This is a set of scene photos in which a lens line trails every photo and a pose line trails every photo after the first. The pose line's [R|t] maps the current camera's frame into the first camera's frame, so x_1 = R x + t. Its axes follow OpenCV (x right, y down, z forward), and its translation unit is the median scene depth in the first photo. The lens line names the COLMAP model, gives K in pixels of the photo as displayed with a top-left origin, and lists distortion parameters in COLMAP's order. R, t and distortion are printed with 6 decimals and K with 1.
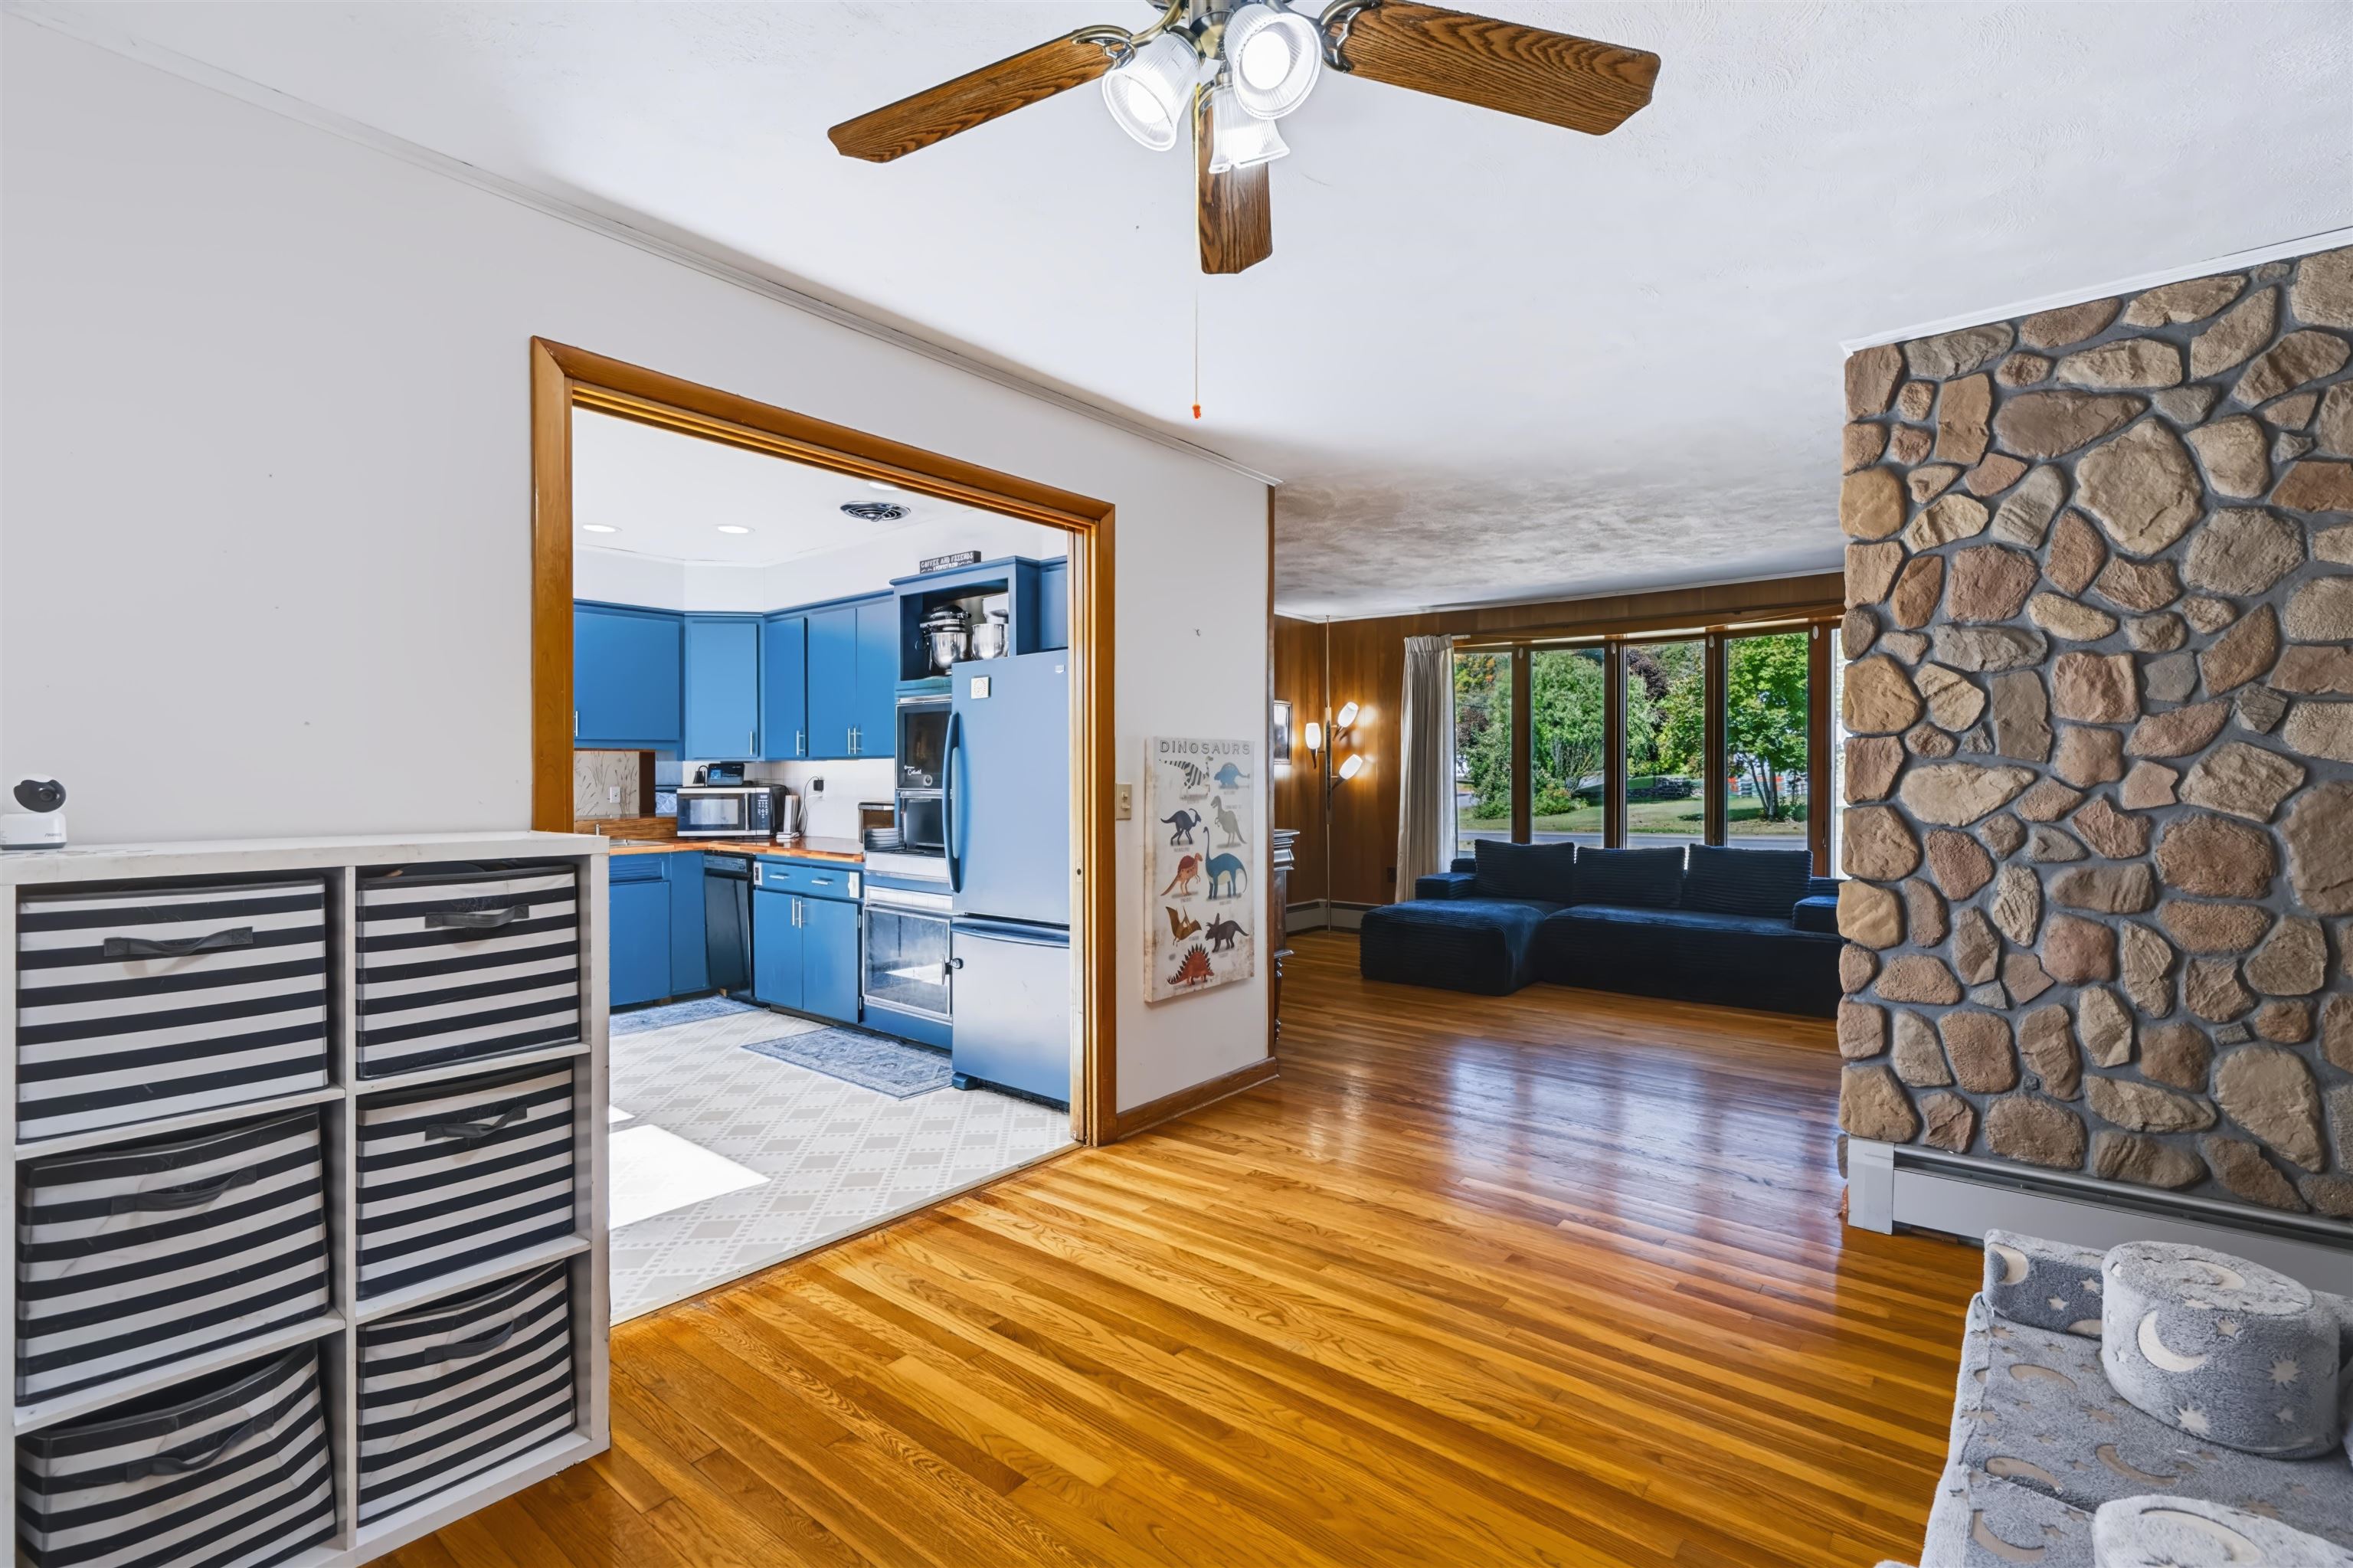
lens RADIAL K [[1068.1, 0, 1176.5], [0, 1068.1, 784.3], [0, 0, 1]] dist [-0.005320, 0.003212]
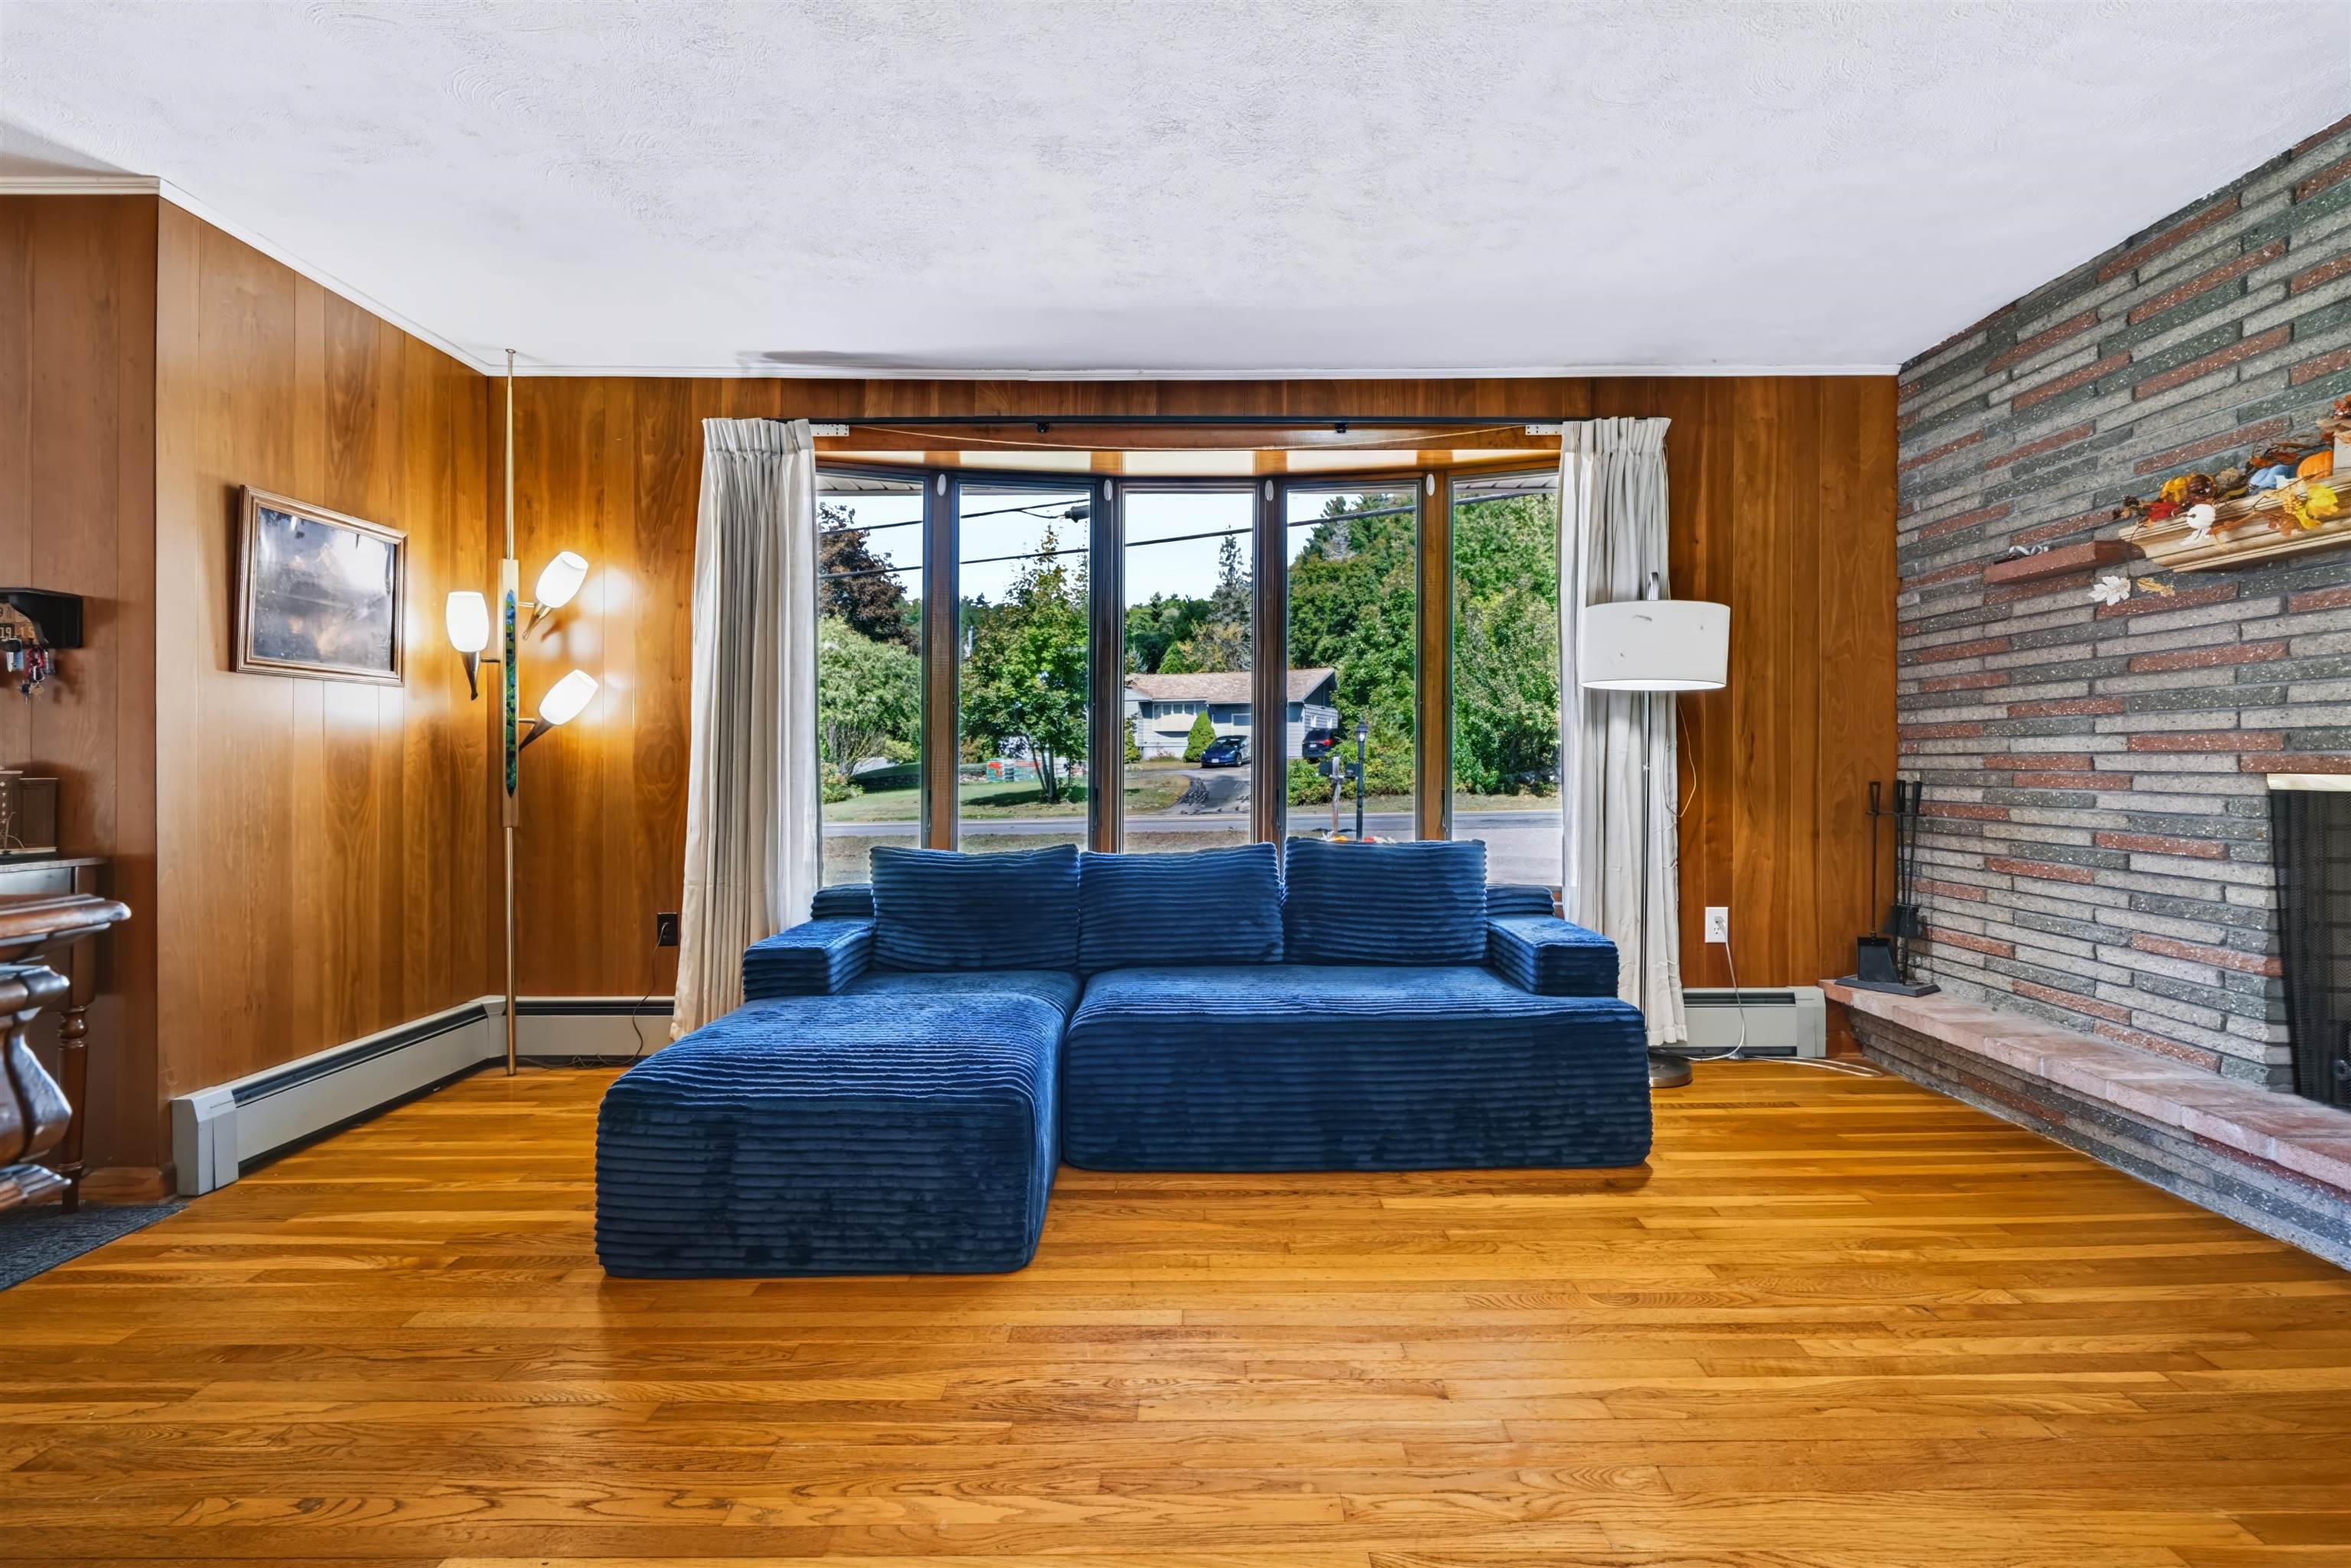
lens RADIAL K [[1067.1, 0, 1203.7], [0, 1067.1, 748.1], [0, 0, 1]] dist [-0.005320, 0.003212]
pose [[0.765973, 0.005354, 0.642850, 0.077652], [0.010215, 0.999738, -0.020498, 0.016204], [-0.642792, 0.022268, 0.765717, 0.472281]]
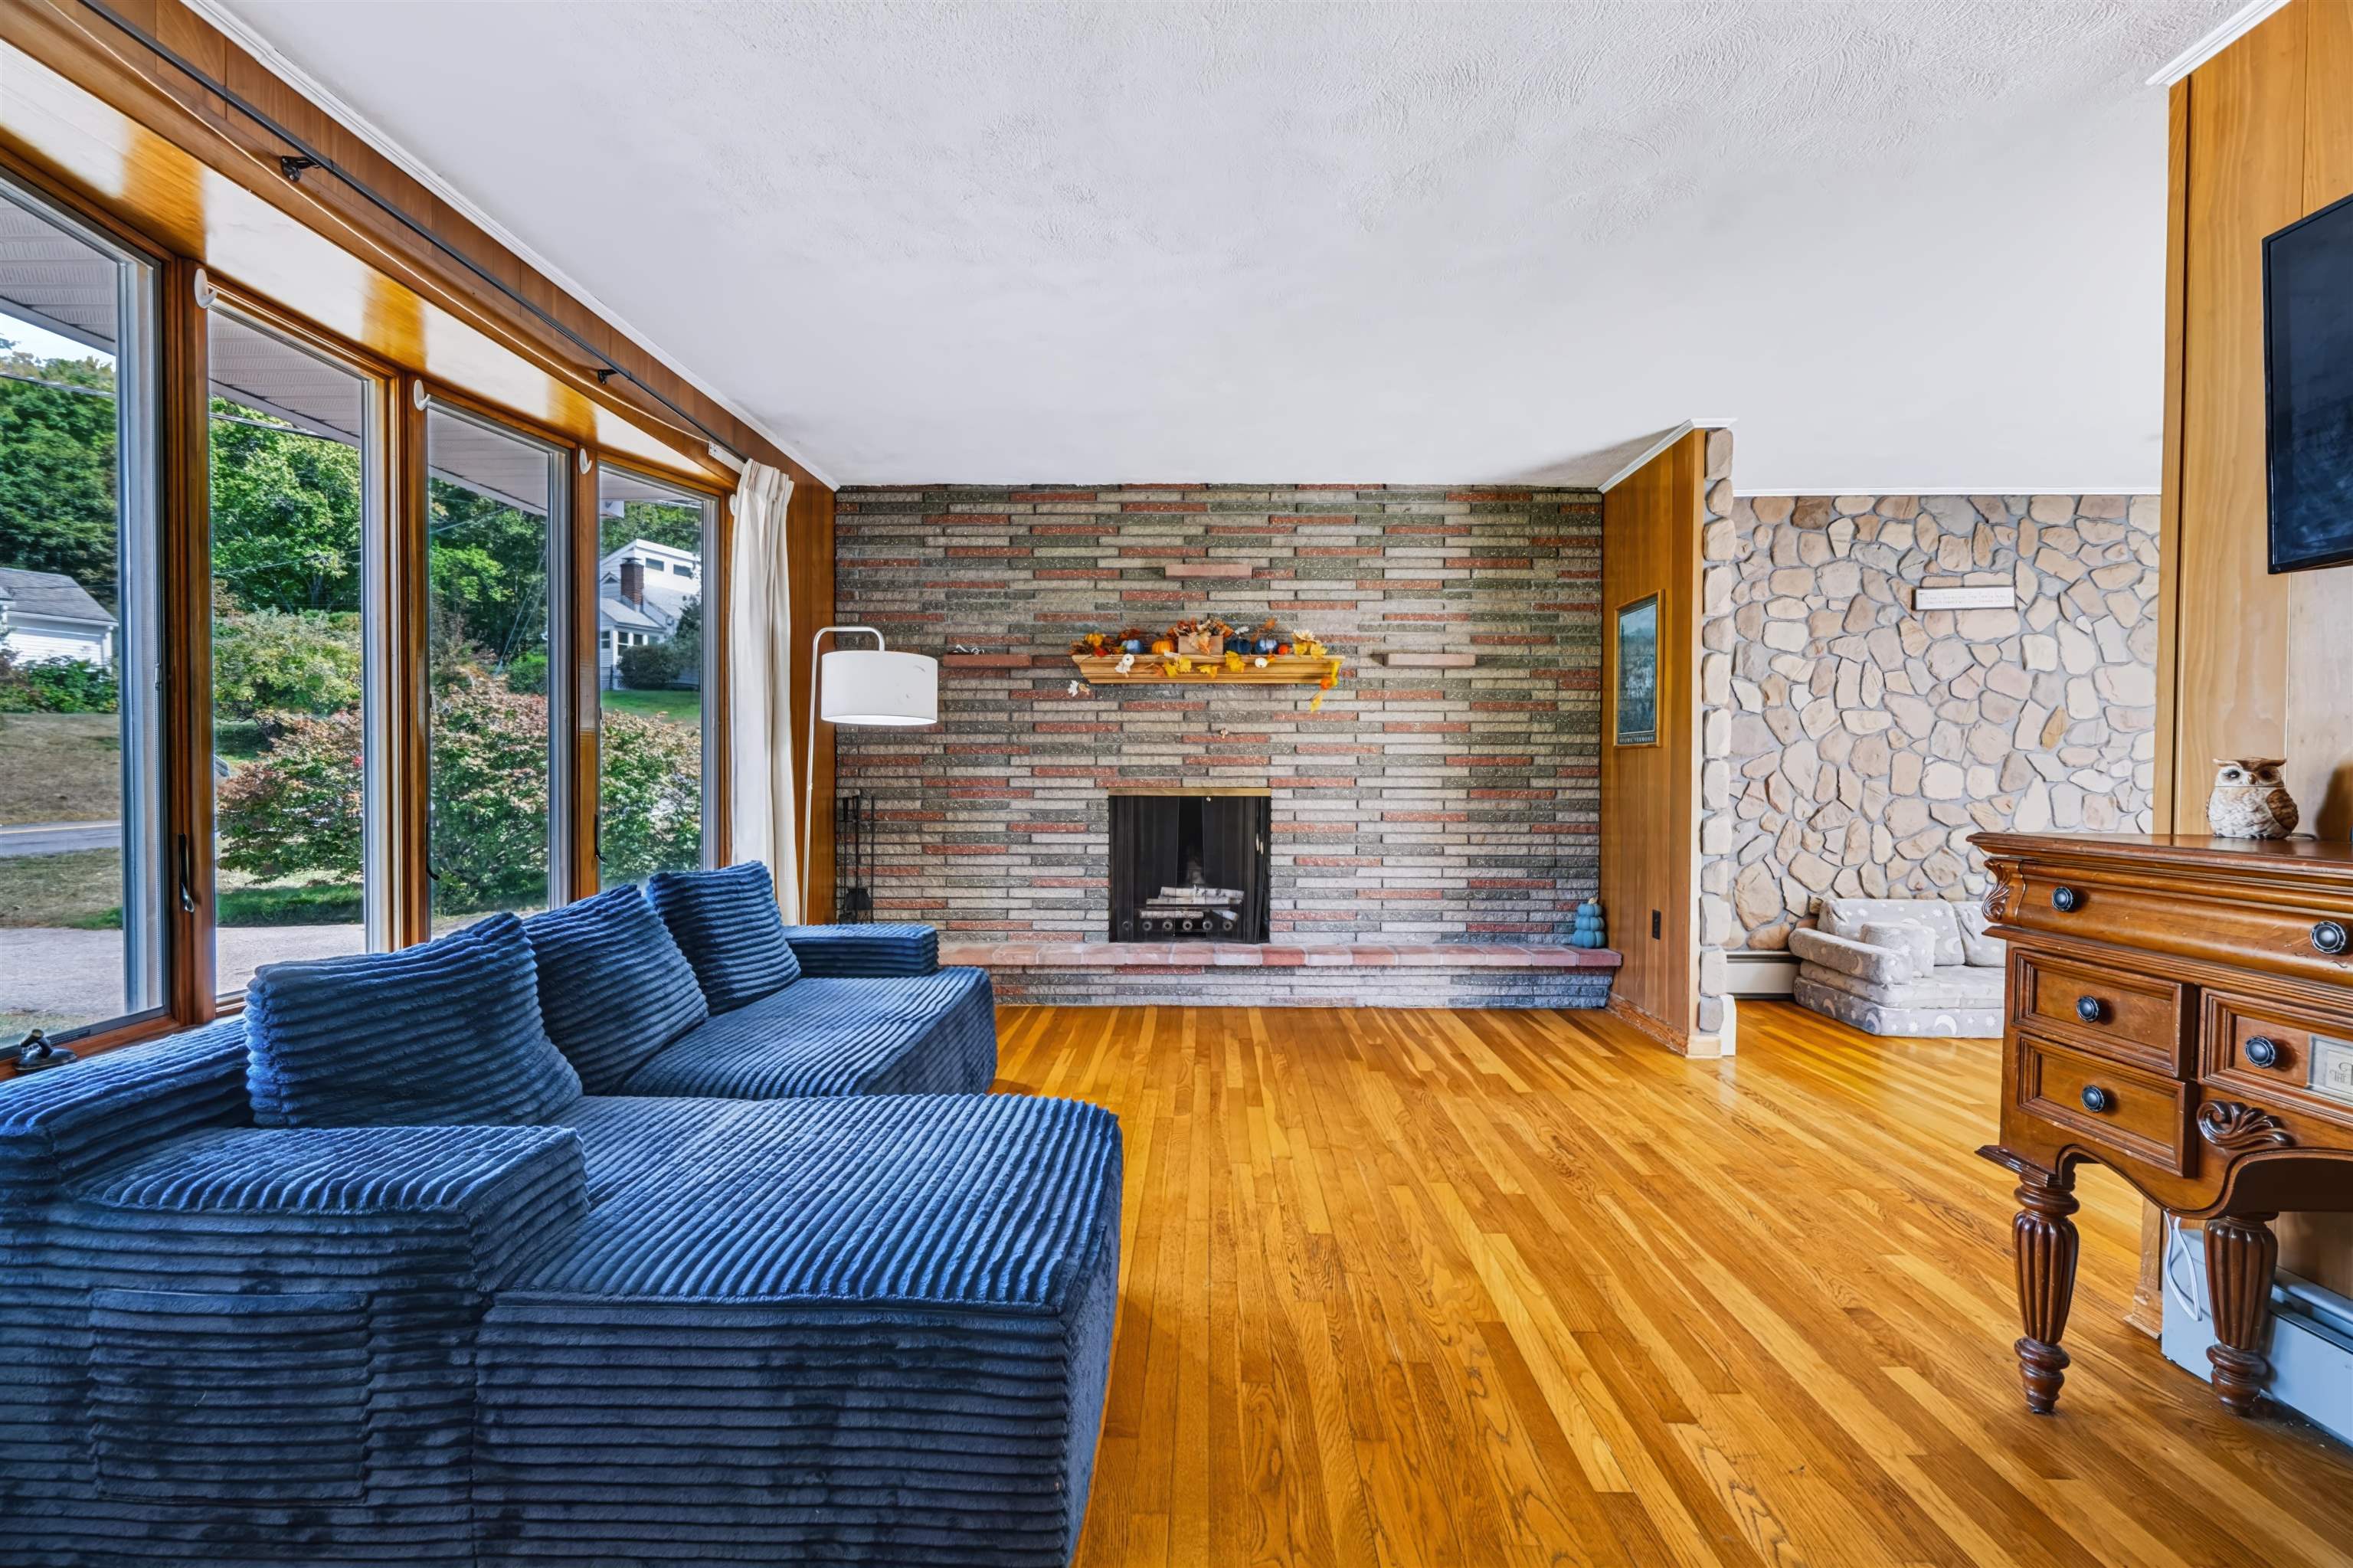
lens RADIAL K [[1068.1, 0, 1193.4], [0, 1068.1, 795.2], [0, 0, 1]] dist [-0.005320, 0.003212]
pose [[-0.627514, -0.013037, 0.778496, -0.008246], [0.009453, 0.999659, 0.024361, 0.010162], [-0.778548, 0.022646, -0.627176, 0.860890]]
